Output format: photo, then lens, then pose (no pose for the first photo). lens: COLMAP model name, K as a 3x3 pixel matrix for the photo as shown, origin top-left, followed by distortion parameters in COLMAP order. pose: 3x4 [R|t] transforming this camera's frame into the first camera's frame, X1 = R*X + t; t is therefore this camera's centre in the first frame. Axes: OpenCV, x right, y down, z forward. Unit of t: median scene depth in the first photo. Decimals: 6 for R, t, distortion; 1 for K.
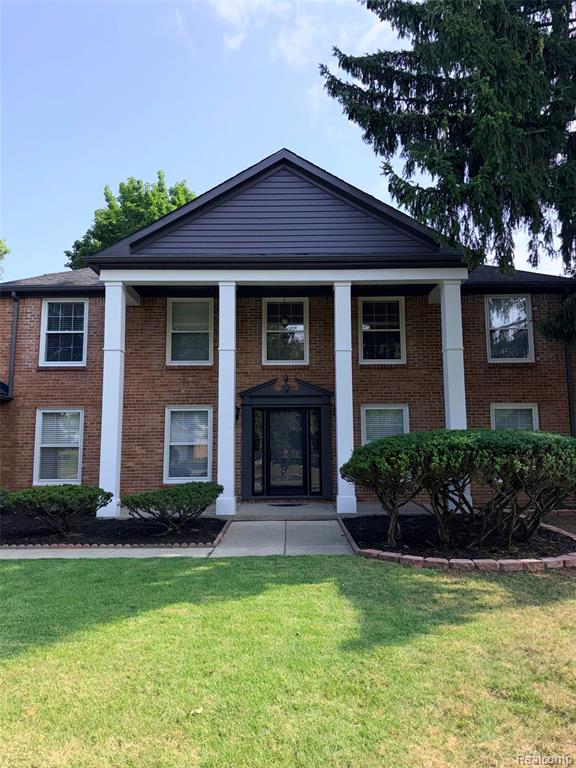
lens RADIAL K [[544.9, 0, 288.8], [0, 544.9, 382.4], [0, 0, 1]] dist [0.010929, -0.002008]
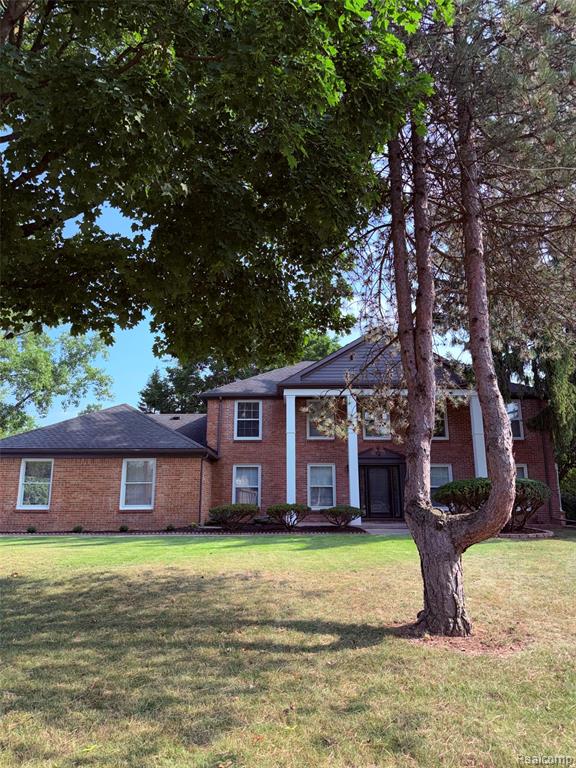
lens RADIAL K [[544.9, 0, 285.5], [0, 544.9, 385.2], [0, 0, 1]] dist [0.010929, -0.002008]
pose [[0.999872, 0.004417, -0.015386, -0.269726], [-0.005949, 0.994873, -0.100962, -0.027829], [0.014861, 0.101041, 0.994771, -0.724171]]
